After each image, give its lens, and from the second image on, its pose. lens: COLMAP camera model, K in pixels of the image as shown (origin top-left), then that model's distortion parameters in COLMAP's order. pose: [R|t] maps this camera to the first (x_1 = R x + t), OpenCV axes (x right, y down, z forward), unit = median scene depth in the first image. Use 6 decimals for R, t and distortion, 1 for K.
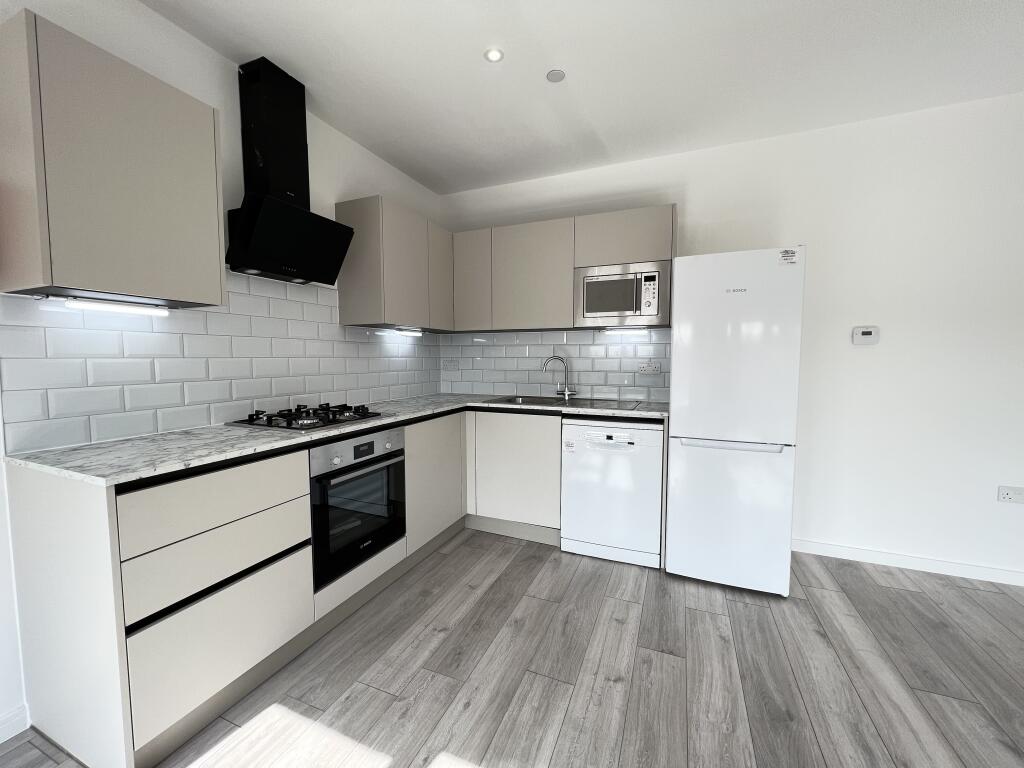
lens RADIAL K [[411.6, 0, 511.2], [0, 411.6, 385.3], [0, 0, 1]] dist [-0.000291, -0.000045]
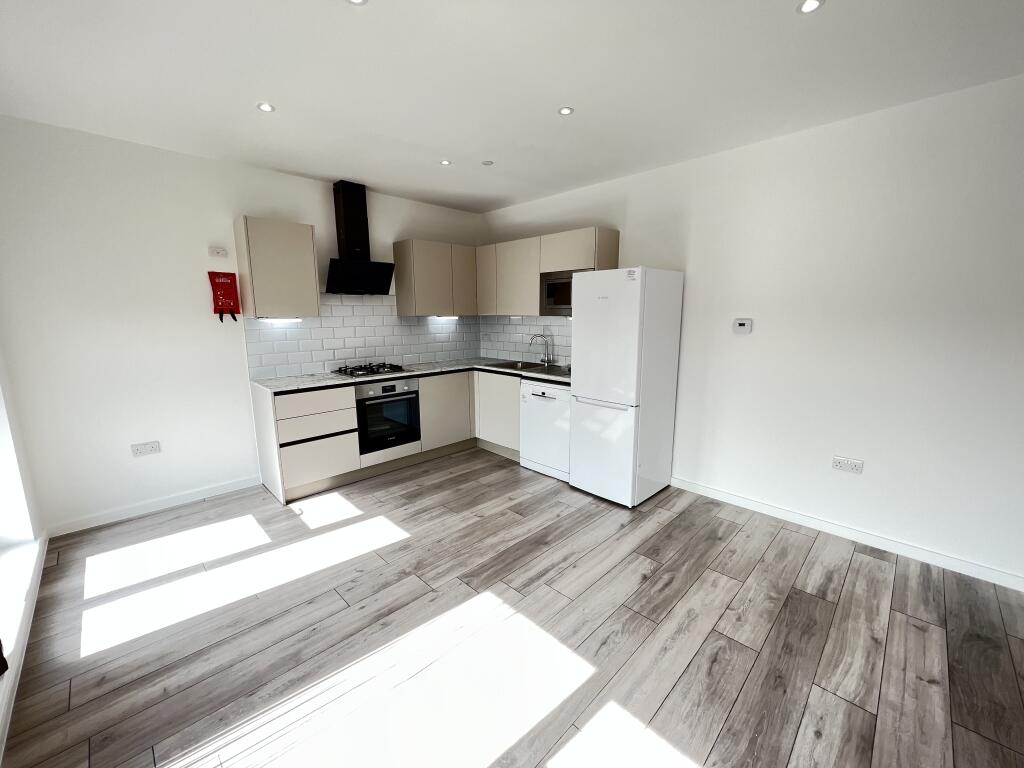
lens RADIAL K [[409.9, 0, 510.0], [0, 409.9, 384.6], [0, 0, 1]] dist [-0.002689, 0.000022]
pose [[0.923488, 0.063463, -0.378341, 0.817466], [-0.022783, 0.993554, 0.111046, -0.079981], [0.382949, -0.093930, 0.918981, -0.485010]]
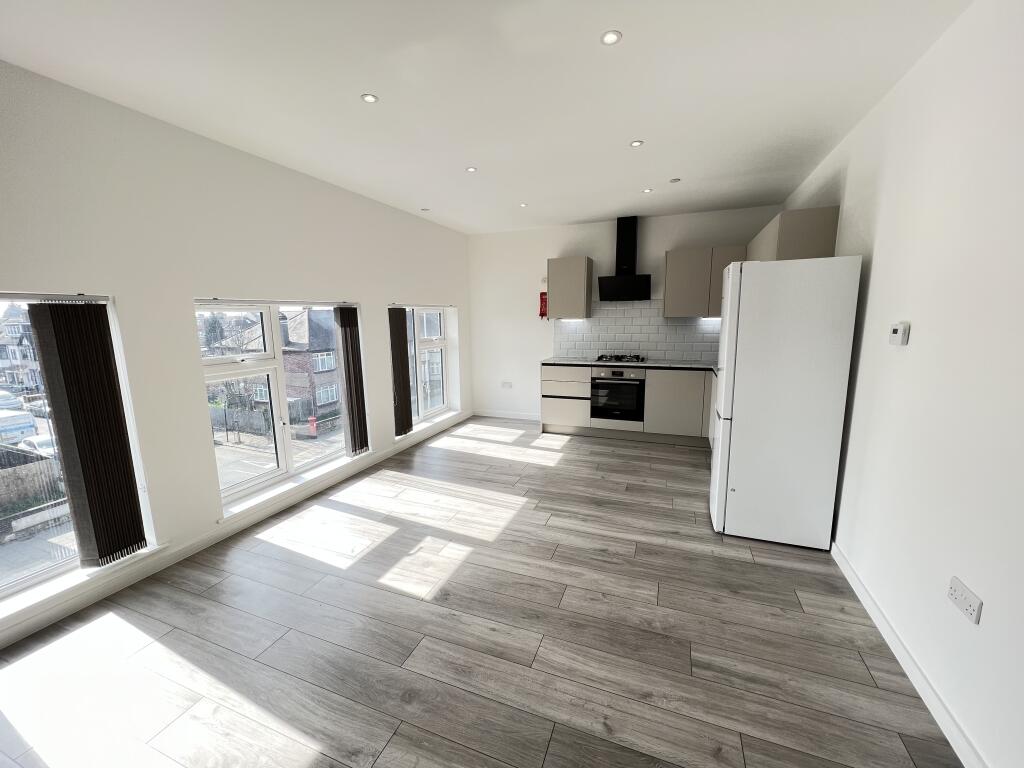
lens RADIAL K [[409.9, 0, 513.6], [0, 409.9, 383.3], [0, 0, 1]] dist [-0.002689, 0.000022]
pose [[0.024318, 0.160421, -0.986749, 1.918869], [-0.054606, 0.985780, 0.158918, -0.132547], [0.998212, 0.050018, 0.032732, 0.289896]]
